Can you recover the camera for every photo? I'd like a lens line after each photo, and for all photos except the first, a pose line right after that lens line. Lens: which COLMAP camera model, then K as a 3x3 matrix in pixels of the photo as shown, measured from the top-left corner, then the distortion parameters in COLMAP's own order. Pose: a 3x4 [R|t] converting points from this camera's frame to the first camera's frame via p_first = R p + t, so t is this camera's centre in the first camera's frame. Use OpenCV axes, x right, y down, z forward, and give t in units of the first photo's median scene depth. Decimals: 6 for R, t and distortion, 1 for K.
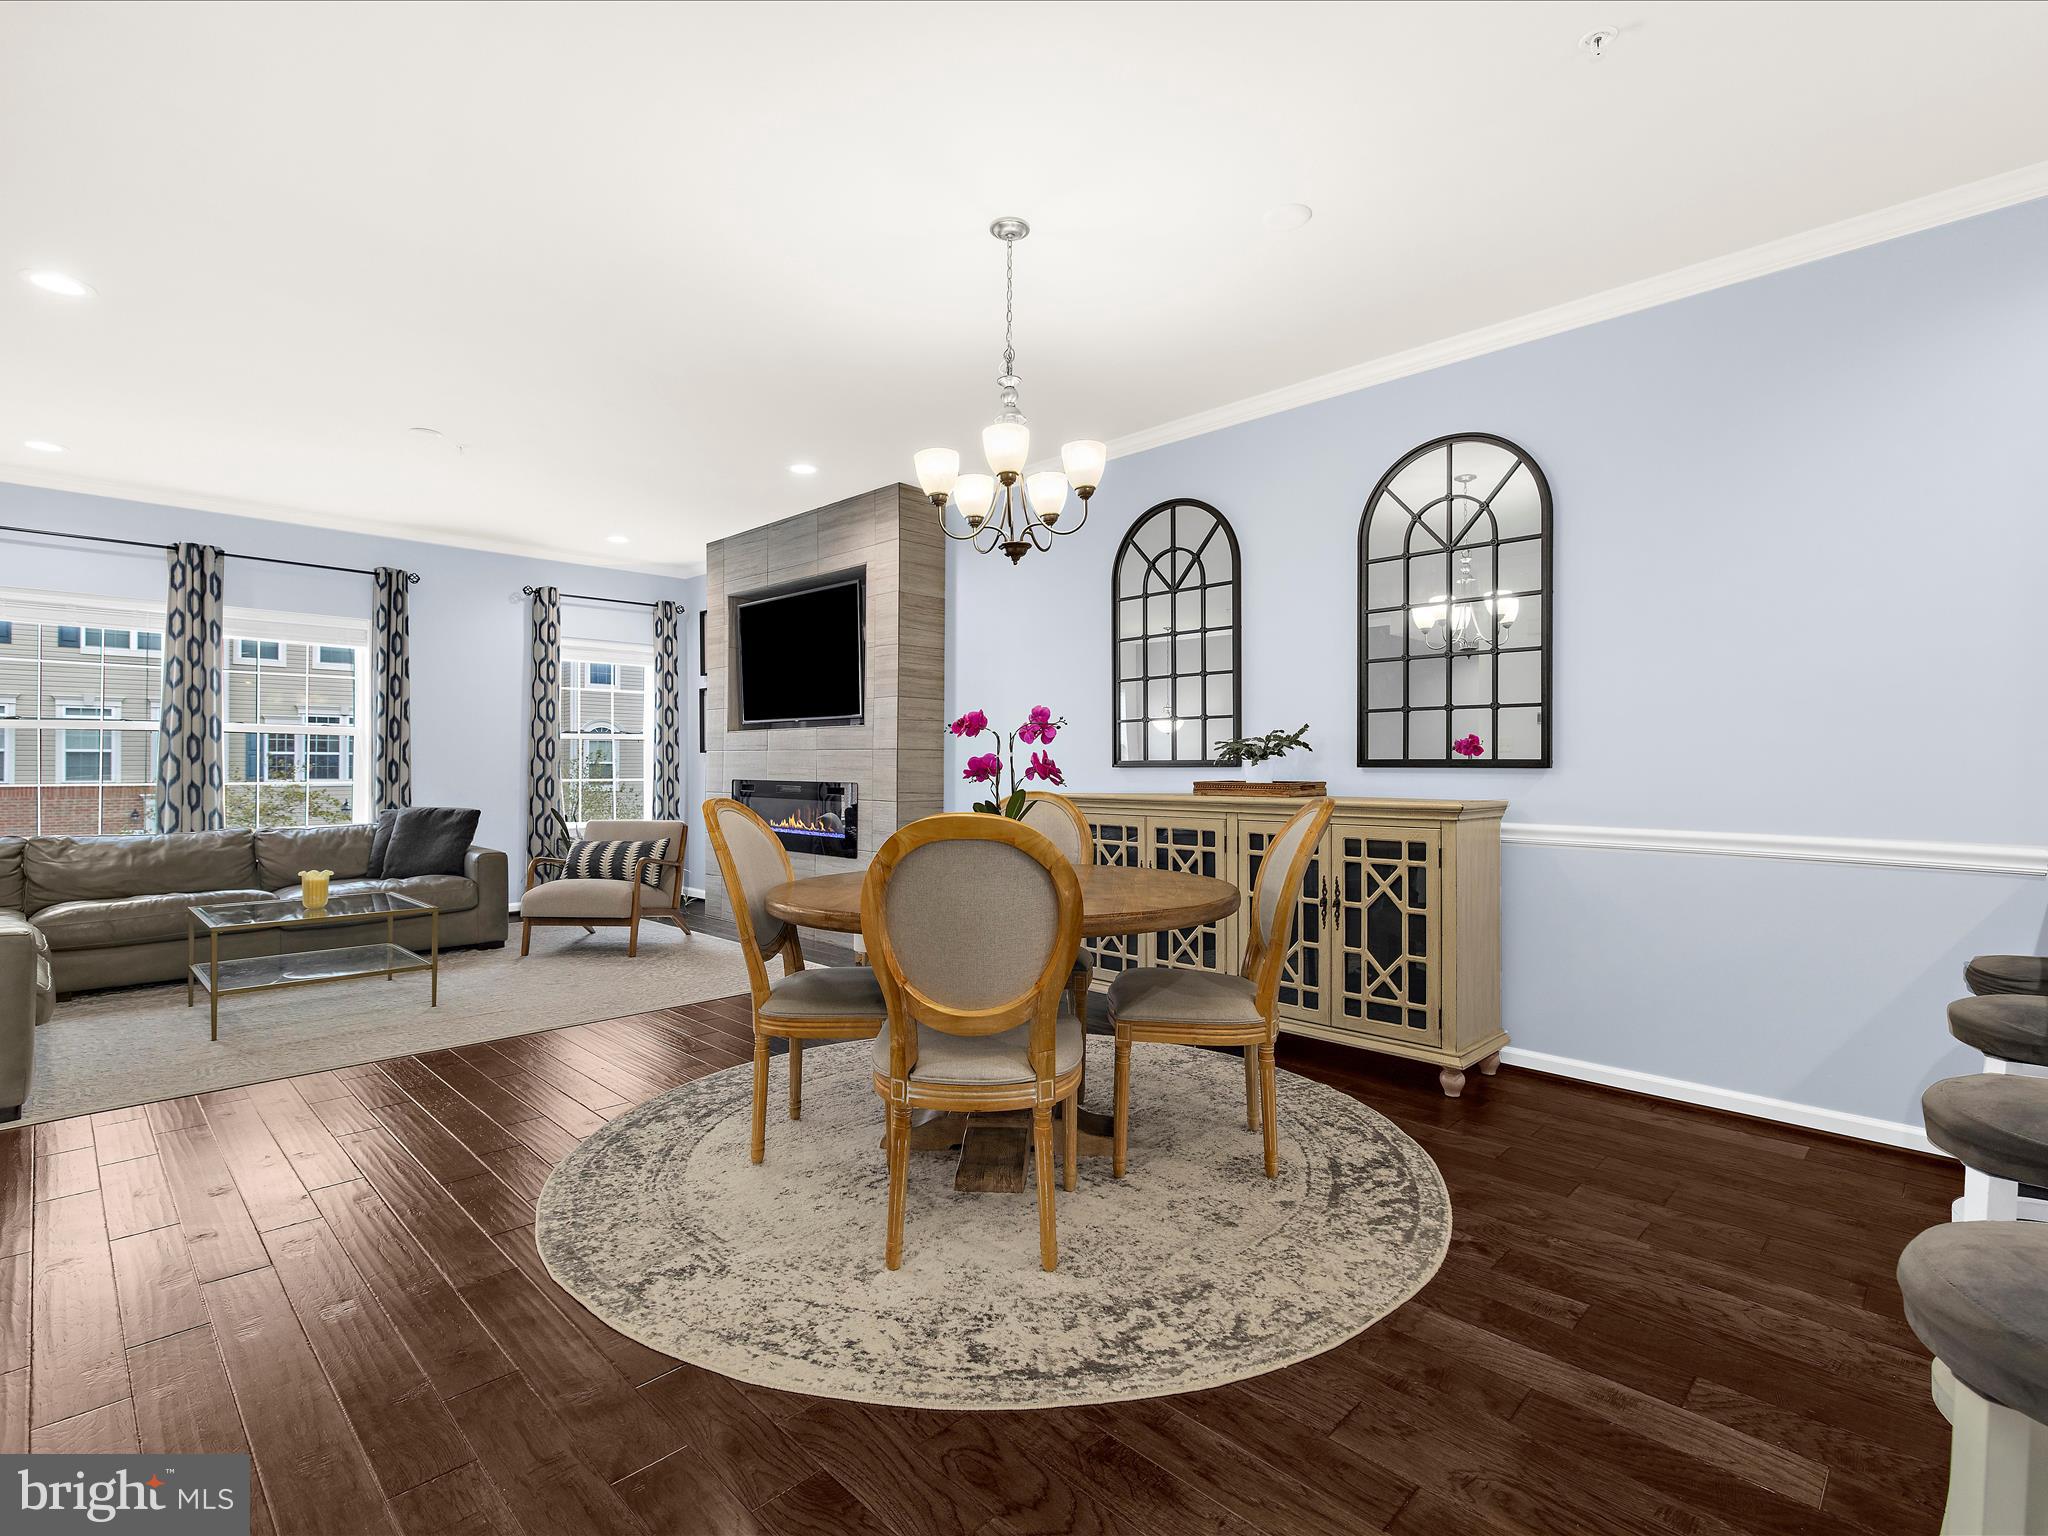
lens RADIAL K [[985.4, 0, 1019.2], [0, 985.4, 760.8], [0, 0, 1]] dist [0.004372, 0.000028]
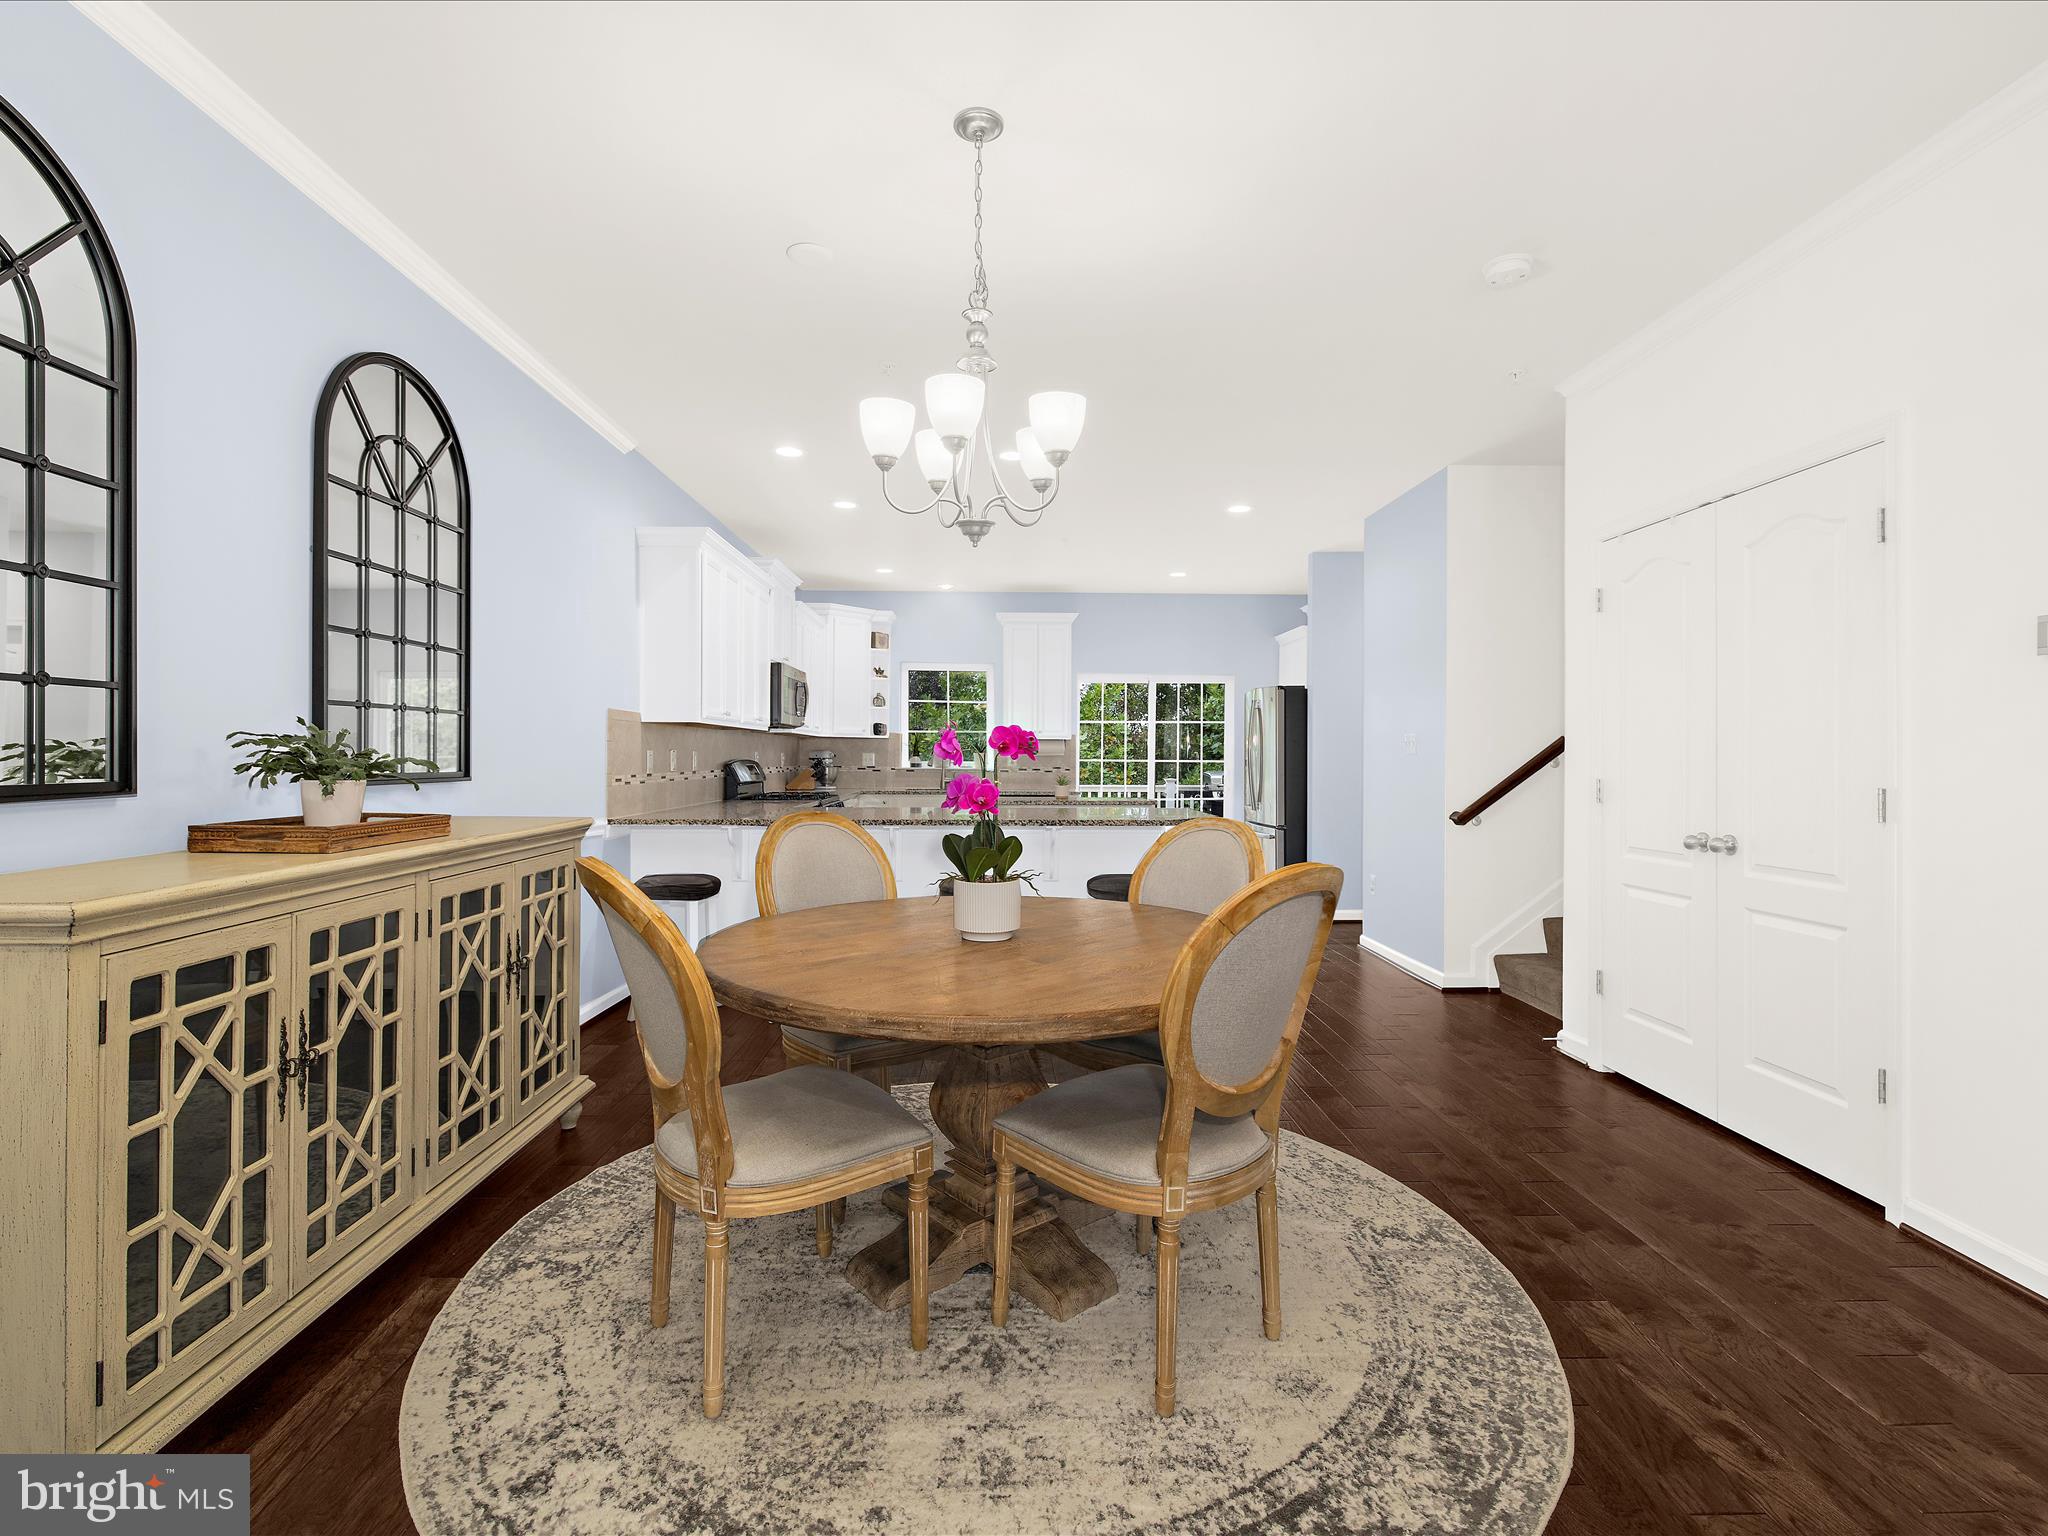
lens RADIAL K [[985.4, 0, 1019.2], [0, 985.4, 760.8], [0, 0, 1]] dist [0.004372, 0.000028]
pose [[-0.728745, -0.009520, 0.684719, -0.589739], [-0.011527, 0.999932, 0.001635, -0.023866], [-0.684689, -0.006701, -0.728805, 1.564674]]
